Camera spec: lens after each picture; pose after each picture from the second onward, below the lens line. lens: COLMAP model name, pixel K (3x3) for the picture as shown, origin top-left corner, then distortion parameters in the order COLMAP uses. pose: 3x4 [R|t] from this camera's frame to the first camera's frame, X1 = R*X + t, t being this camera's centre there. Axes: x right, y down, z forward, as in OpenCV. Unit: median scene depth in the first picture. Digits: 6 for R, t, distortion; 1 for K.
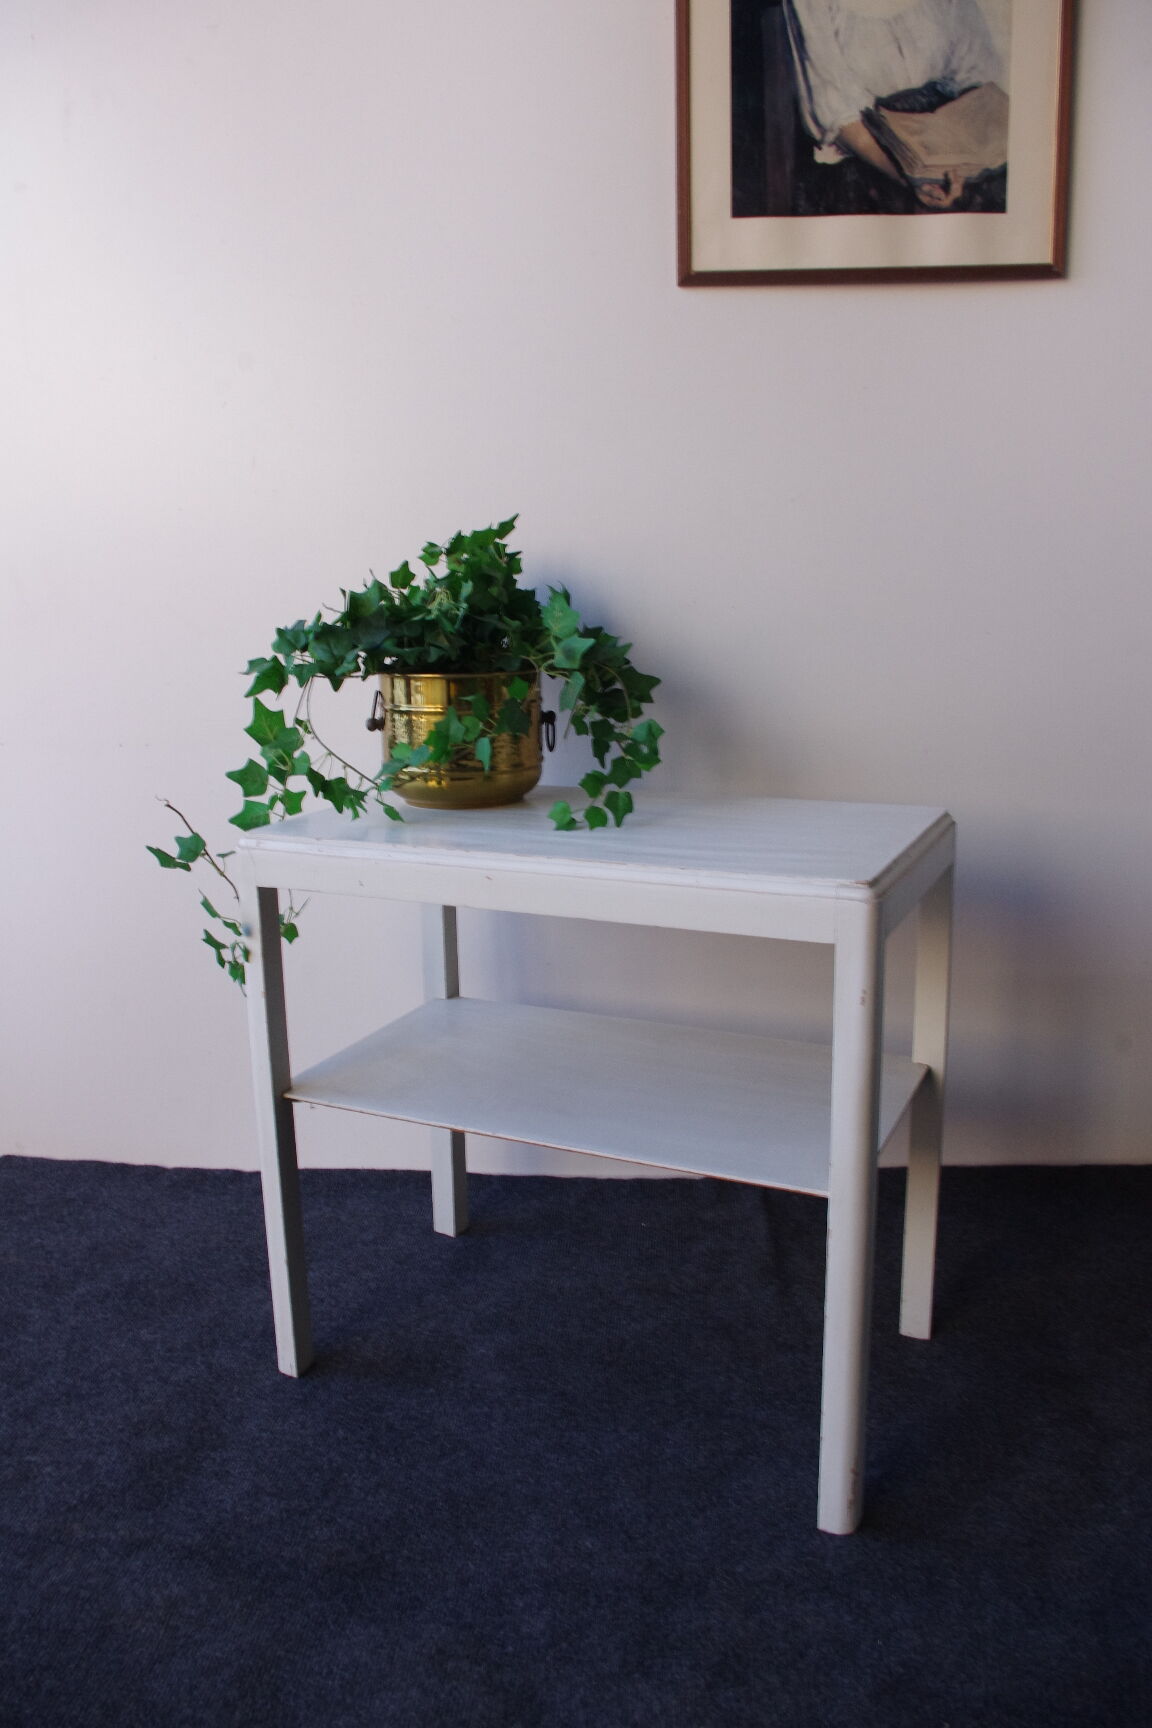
lens RADIAL K [[1226.6, 0, 521.0], [0, 1226.6, 868.2], [0, 0, 1]] dist [-0.073873, 0.032665]
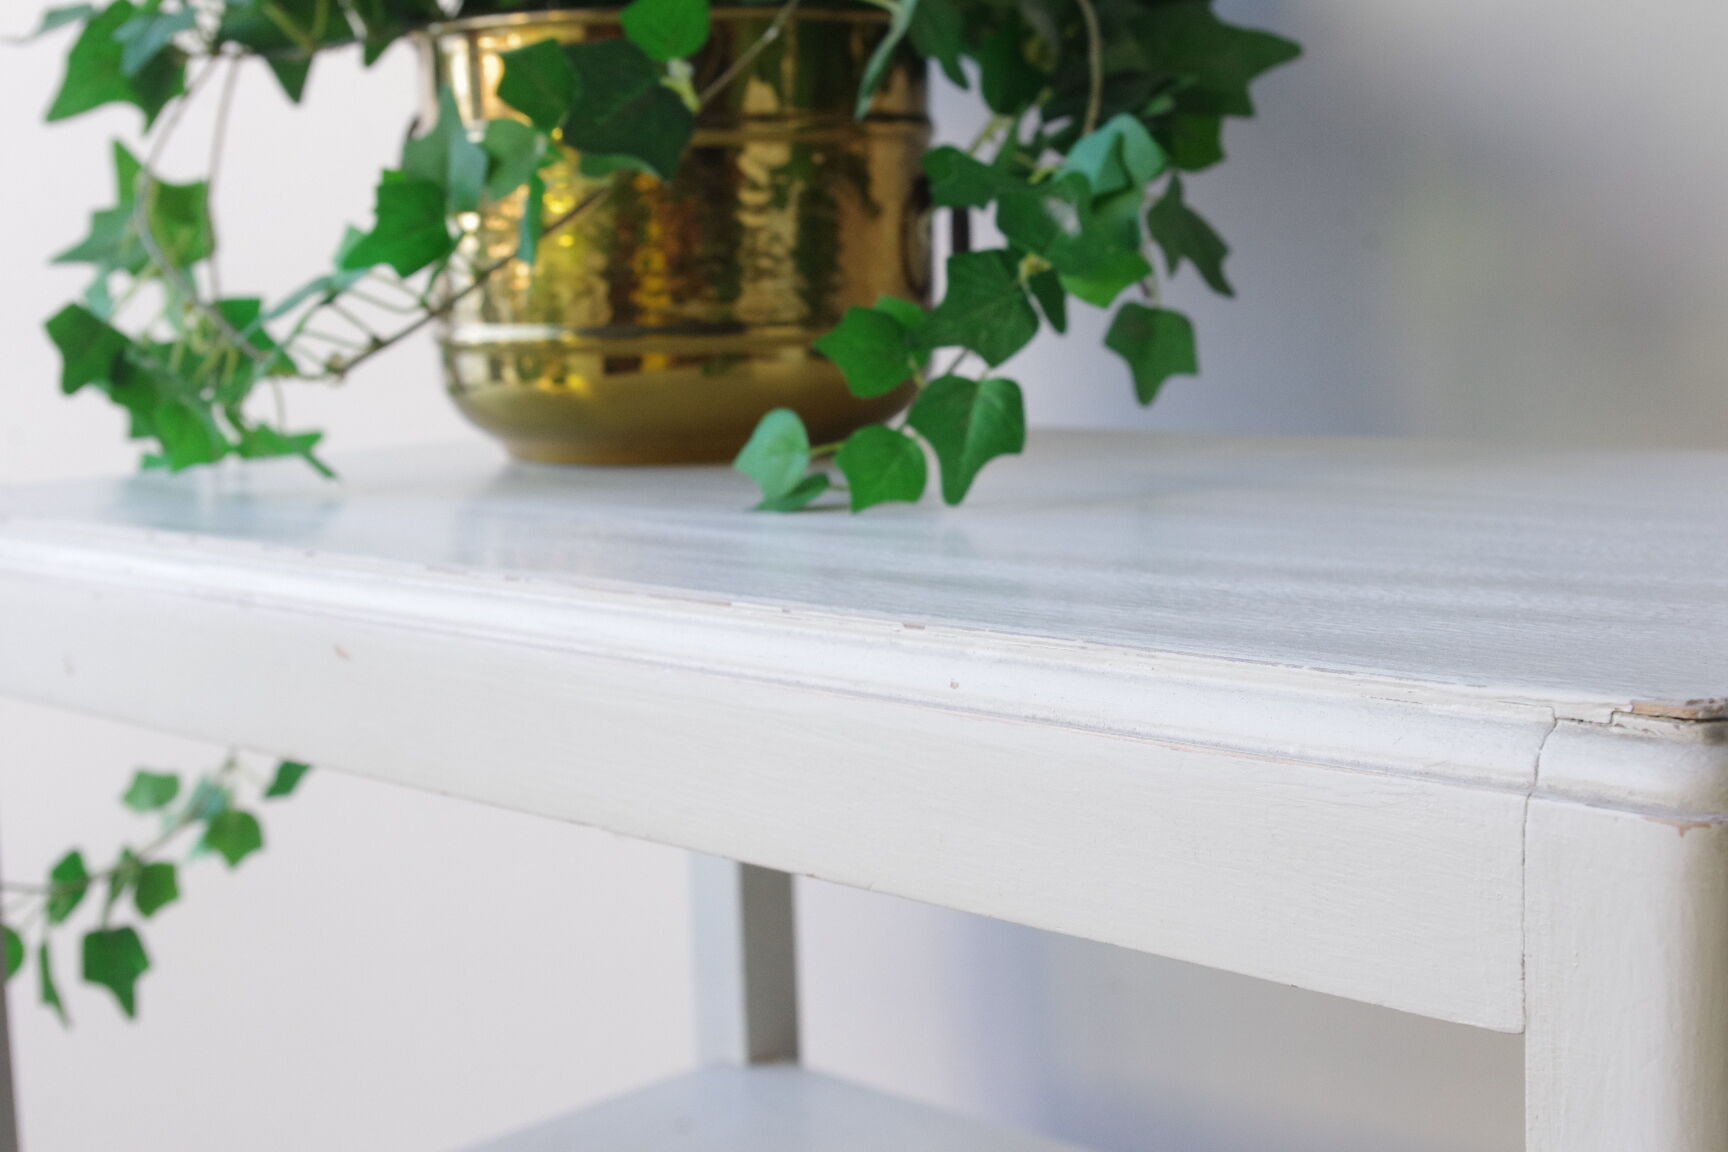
lens RADIAL K [[2432.8, 0, 864.0], [0, 2432.8, 576.0], [0, 0, 1]] dist [0.009034, 0.069868]
pose [[0.960499, 0.035234, -0.276045, 0.182787], [-0.054268, 0.996623, -0.061617, 0.014334], [0.272942, 0.074164, 0.959168, 0.425682]]
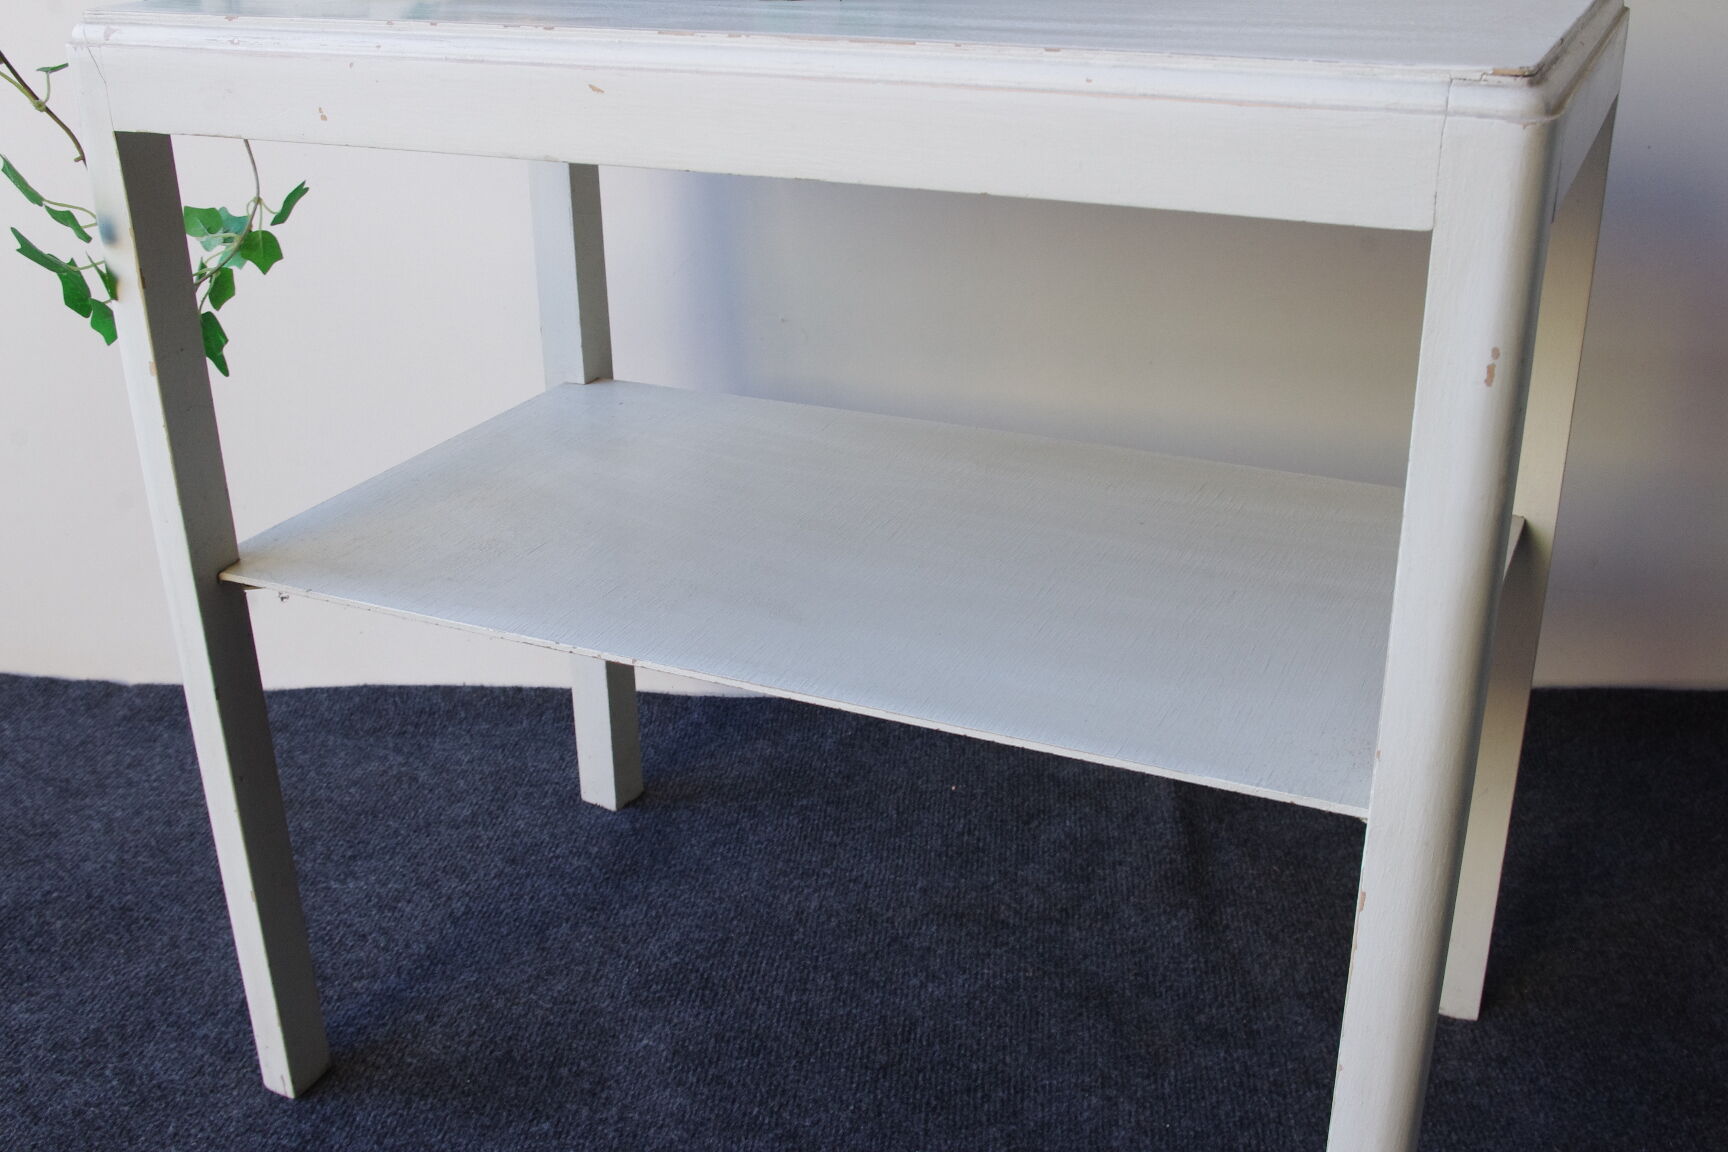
lens RADIAL K [[1733.1, 0, 860.5], [0, 1733.1, 550.0], [0, 0, 1]] dist [-0.071673, 0.062284]
pose [[0.999226, -0.001490, 0.039321, 0.033579], [-0.006086, 0.981408, 0.191835, 0.040460], [-0.038876, -0.191926, 0.980639, 0.304466]]
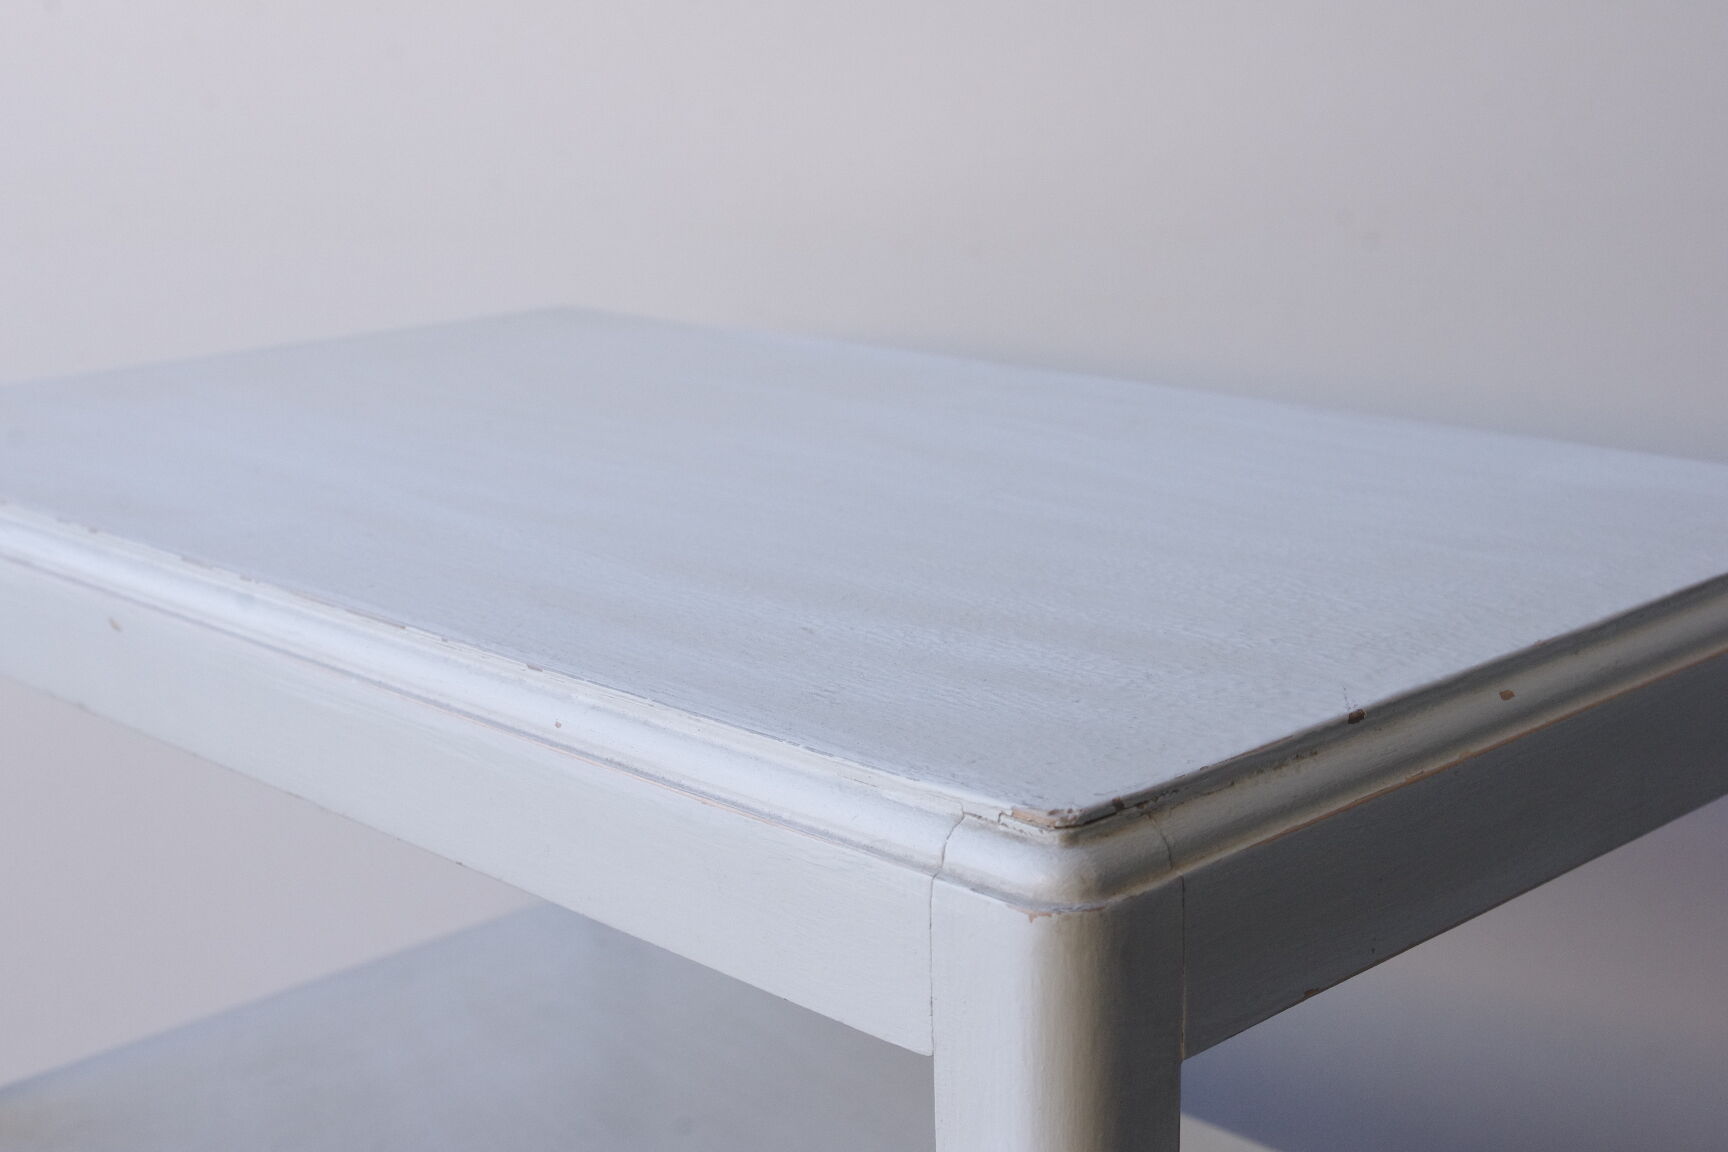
lens RADIAL K [[2432.8, 0, 864.0], [0, 2432.8, 576.0], [0, 0, 1]] dist [0.009034, 0.069868]
pose [[0.957383, 0.081250, -0.277158, 0.258098], [-0.071060, 0.996381, 0.046633, -0.036871], [0.279944, -0.024951, 0.959692, 0.380567]]
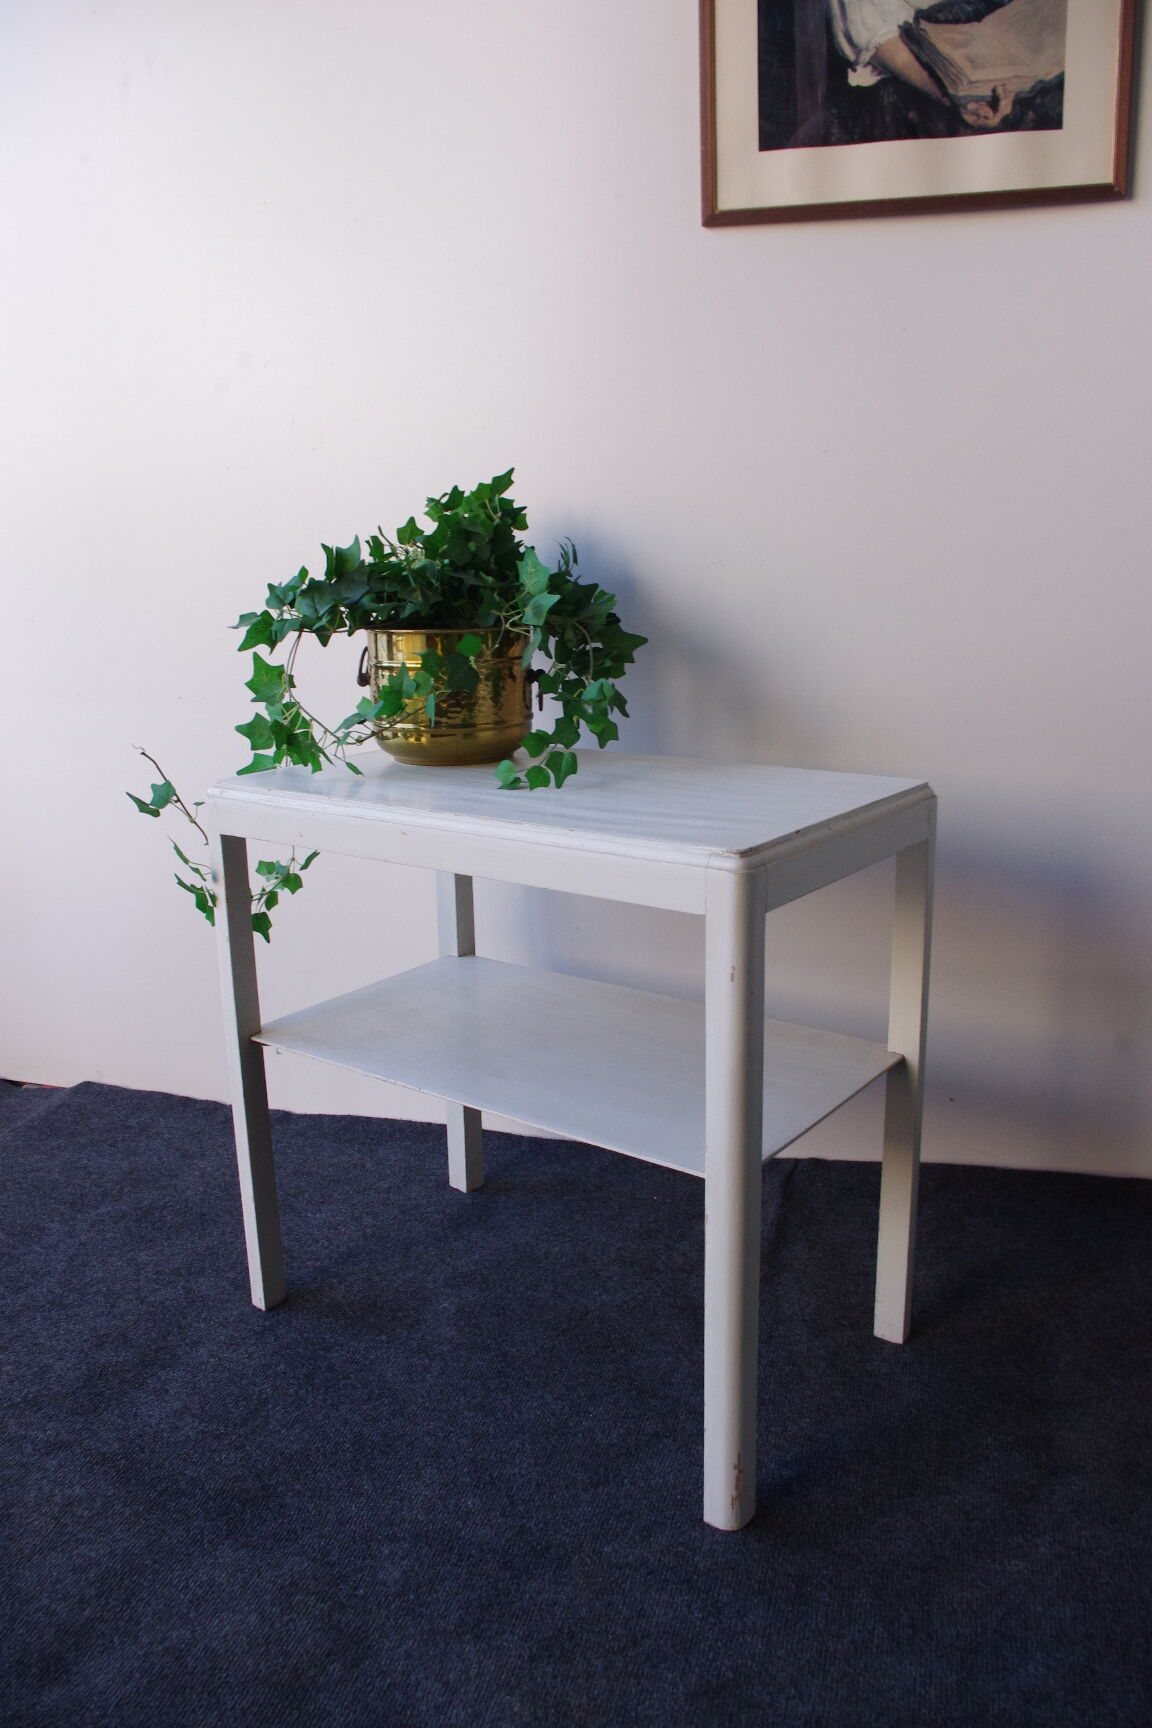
lens RADIAL K [[1226.6, 0, 521.0], [0, 1226.6, 868.2], [0, 0, 1]] dist [-0.073873, 0.032665]
pose [[0.983332, 0.045108, -0.176134, 0.197898], [-0.040138, 0.998692, 0.031683, 0.000720], [0.177333, -0.024085, 0.983856, 0.026774]]
